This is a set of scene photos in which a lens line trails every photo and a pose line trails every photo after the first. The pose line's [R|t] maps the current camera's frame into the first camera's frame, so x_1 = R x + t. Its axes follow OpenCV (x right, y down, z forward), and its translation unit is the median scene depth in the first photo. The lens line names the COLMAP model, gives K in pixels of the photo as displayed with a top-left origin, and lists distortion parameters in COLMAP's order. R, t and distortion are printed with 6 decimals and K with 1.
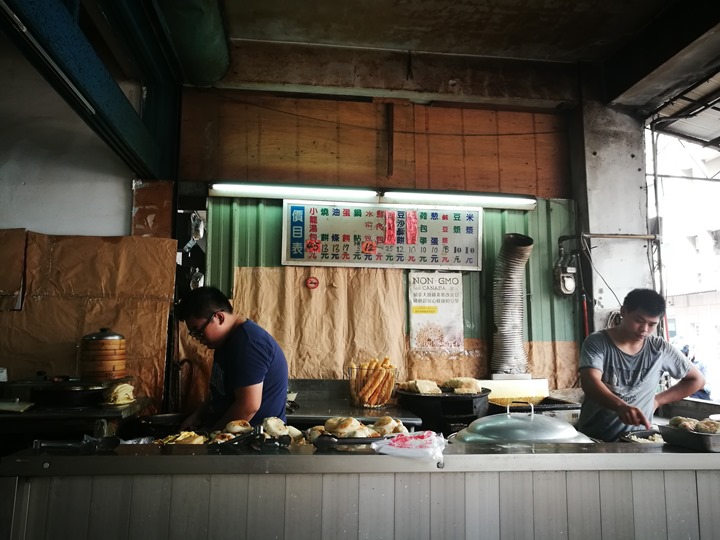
lens RADIAL K [[569.1, 0, 358.3], [0, 569.1, 271.1], [0, 0, 1]] dist [0.004917, 0.000323]
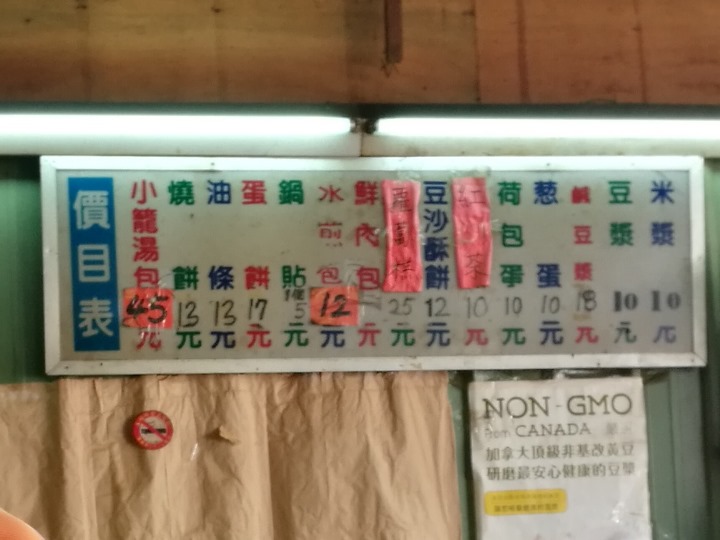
lens RADIAL K [[965.4, 0, 361.0], [0, 965.4, 270.1], [0, 0, 1]] dist [-0.012479, 0.000000]
pose [[0.998499, -0.044179, 0.032373, 0.017523], [0.042779, 0.998171, 0.042723, -0.081496], [-0.034201, -0.041274, 0.998562, 0.490041]]
